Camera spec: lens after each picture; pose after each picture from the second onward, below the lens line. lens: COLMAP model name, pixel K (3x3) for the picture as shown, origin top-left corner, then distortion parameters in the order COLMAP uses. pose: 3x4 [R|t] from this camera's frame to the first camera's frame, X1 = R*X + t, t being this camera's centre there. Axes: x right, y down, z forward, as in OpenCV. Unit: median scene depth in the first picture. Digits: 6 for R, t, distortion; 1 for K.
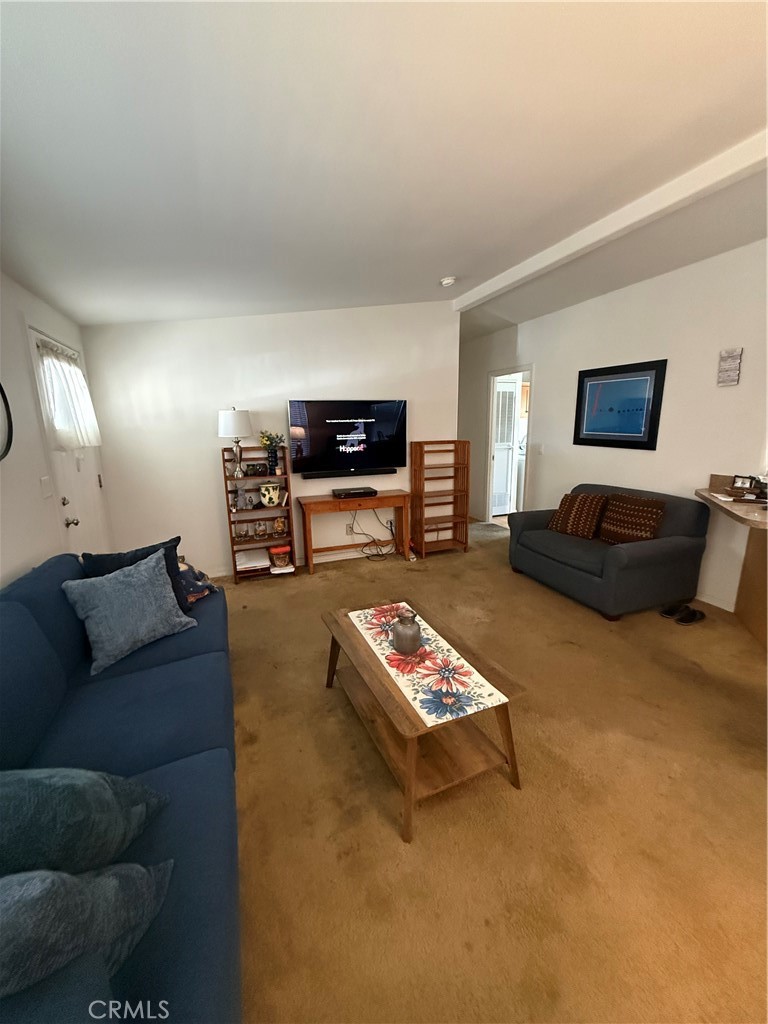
lens RADIAL K [[406.9, 0, 383.0], [0, 406.9, 510.4], [0, 0, 1]] dist [0.002522, 0.000128]
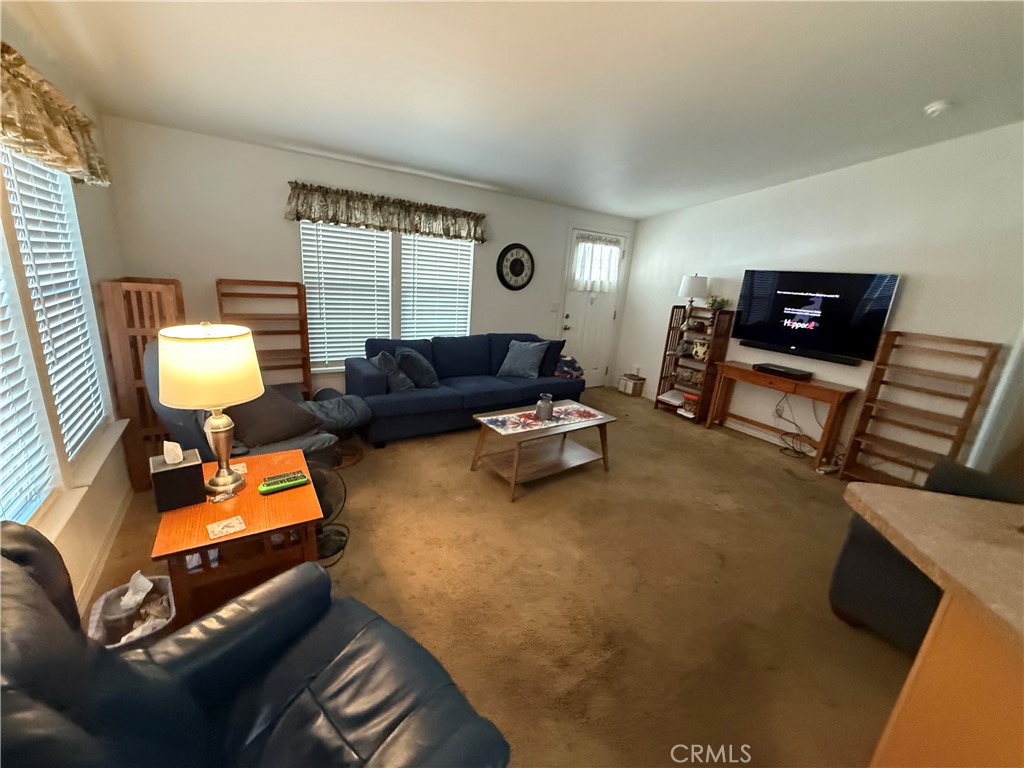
lens RADIAL K [[406.9, 0, 510.3], [0, 406.9, 384.2], [0, 0, 1]] dist [0.002522, 0.000128]
pose [[0.200375, 0.288311, -0.936337, 0.704445], [-0.278369, 0.933084, 0.227739, -0.057285], [0.939340, 0.215014, 0.267223, 0.184366]]
